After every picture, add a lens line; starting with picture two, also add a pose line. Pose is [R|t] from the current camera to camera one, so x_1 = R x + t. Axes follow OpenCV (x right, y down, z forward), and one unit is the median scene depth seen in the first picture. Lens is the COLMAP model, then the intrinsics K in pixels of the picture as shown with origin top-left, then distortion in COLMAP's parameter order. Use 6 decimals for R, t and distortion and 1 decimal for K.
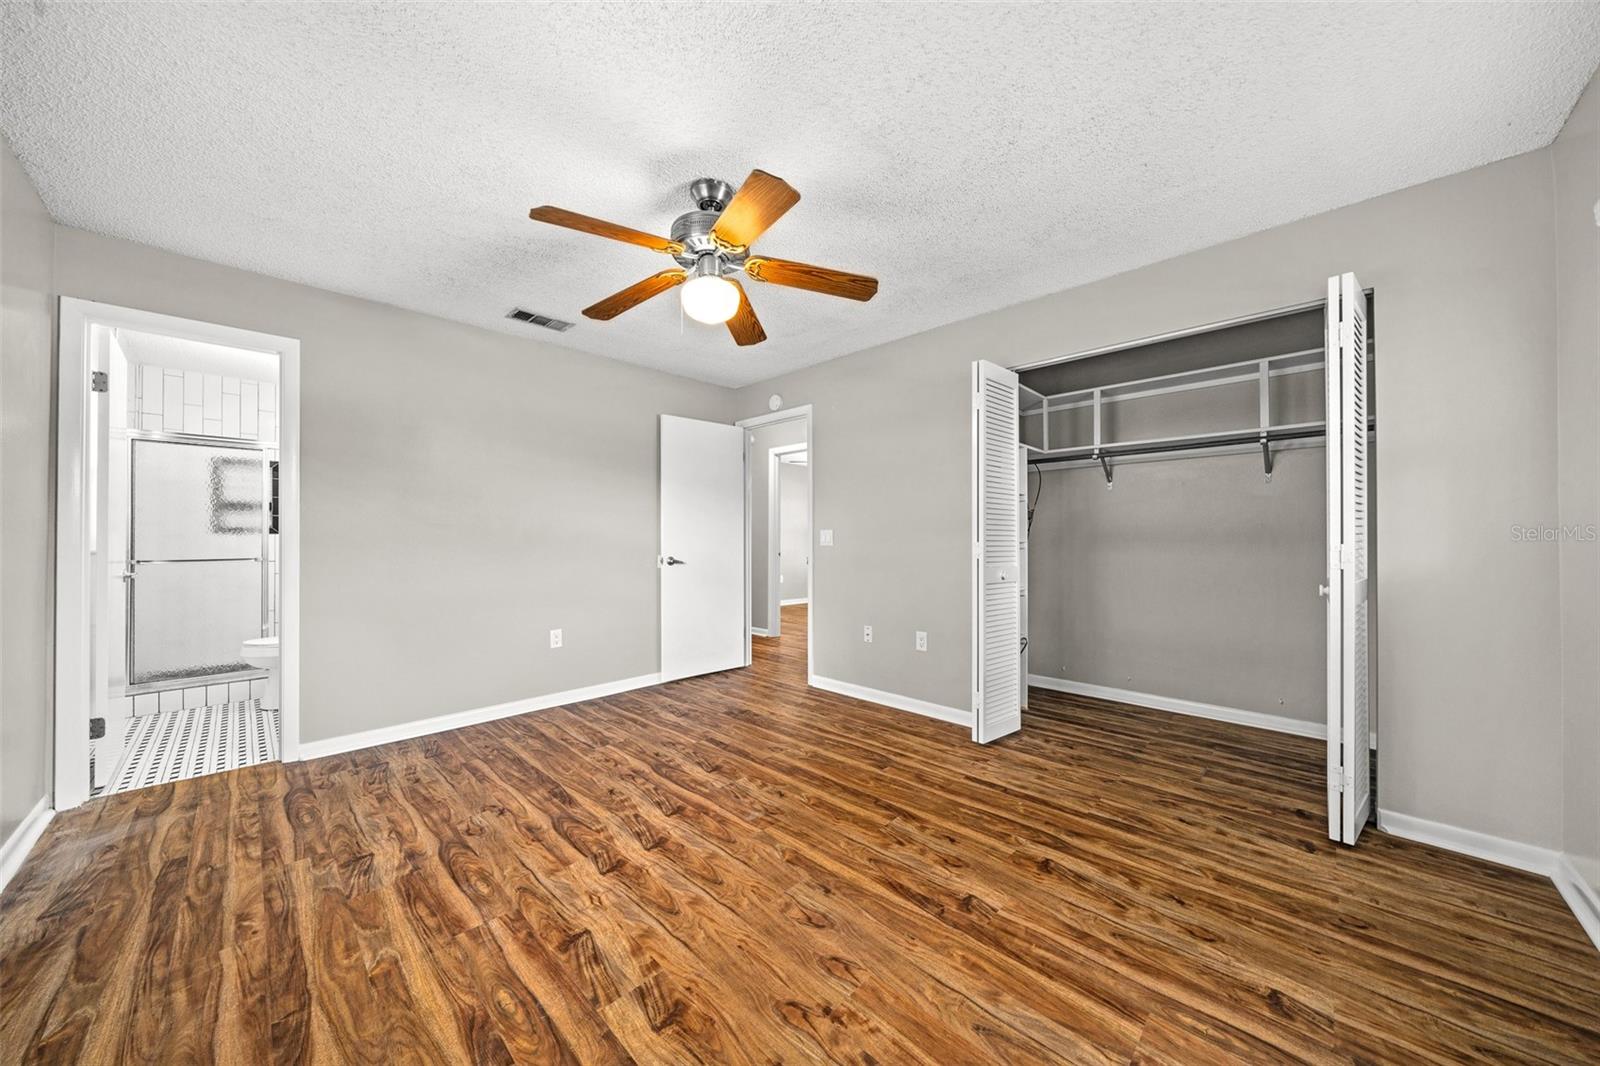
lens RADIAL K [[556.5, 0, 799.2], [0, 556.5, 534.8], [0, 0, 1]] dist [-0.001813, -0.000078]
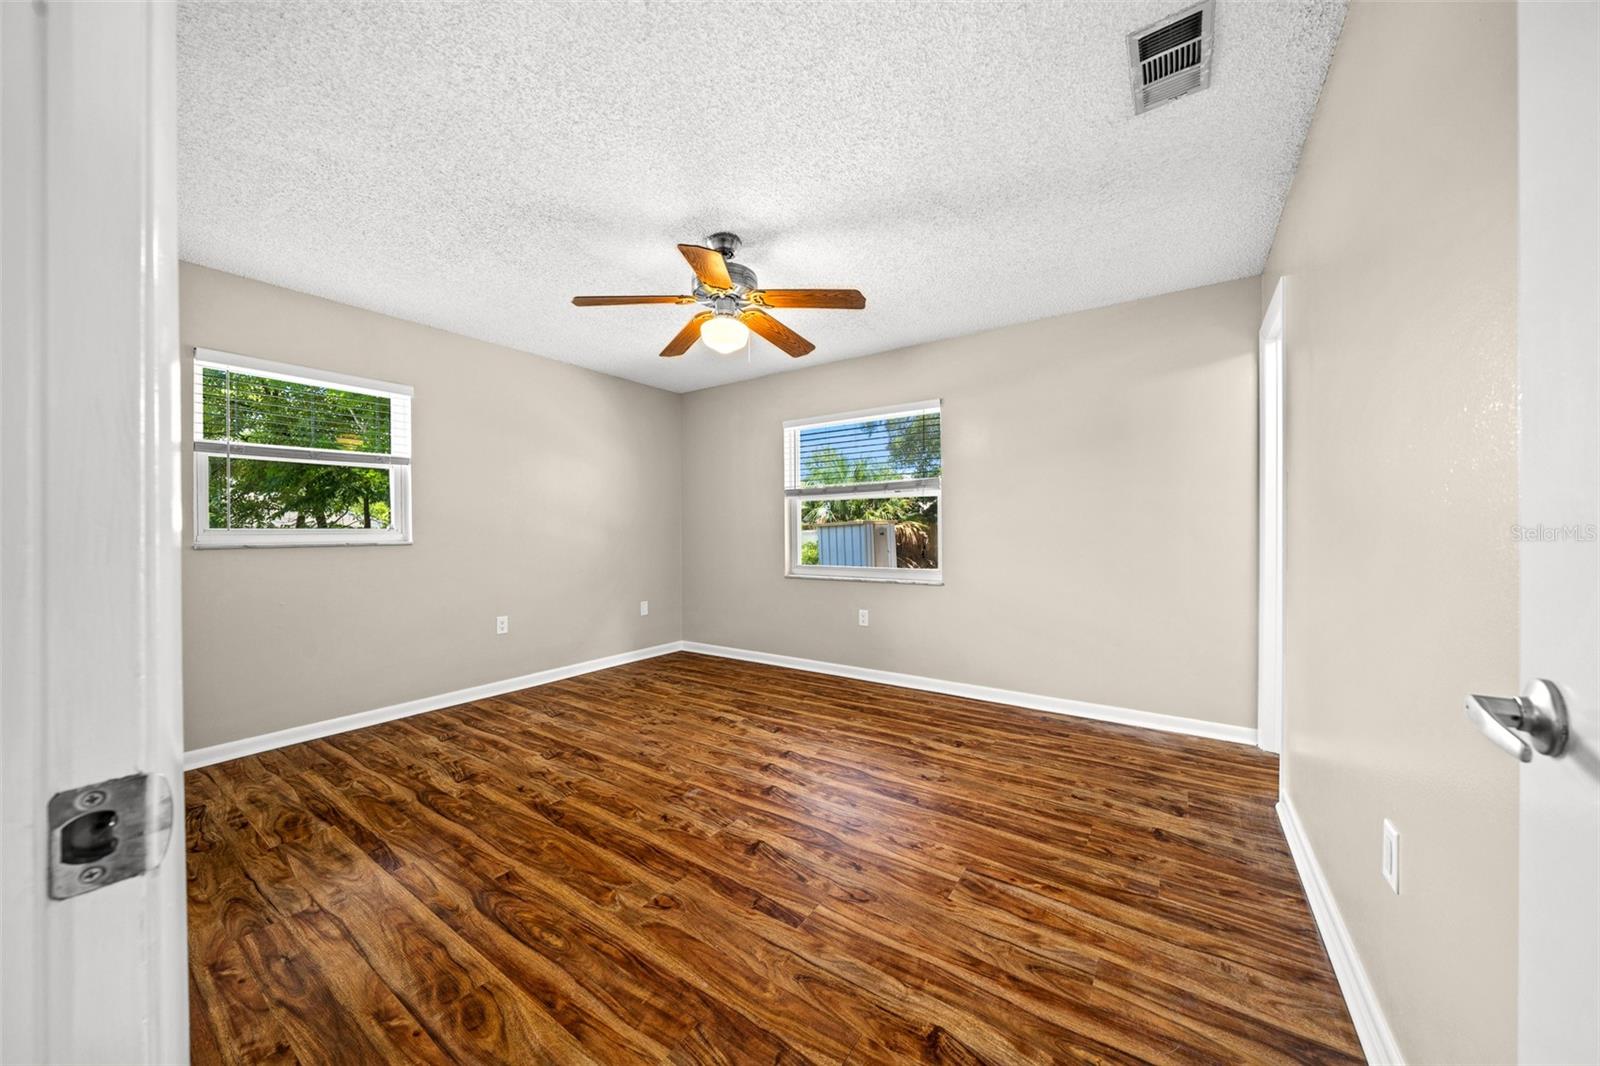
lens RADIAL K [[556.5, 0, 799.2], [0, 556.5, 534.8], [0, 0, 1]] dist [-0.001813, -0.000078]
pose [[-0.987140, 0.008304, -0.159644, -0.120684], [0.008708, 0.999960, -0.001826, 0.015535], [0.159622, -0.003193, -0.987173, 2.165430]]
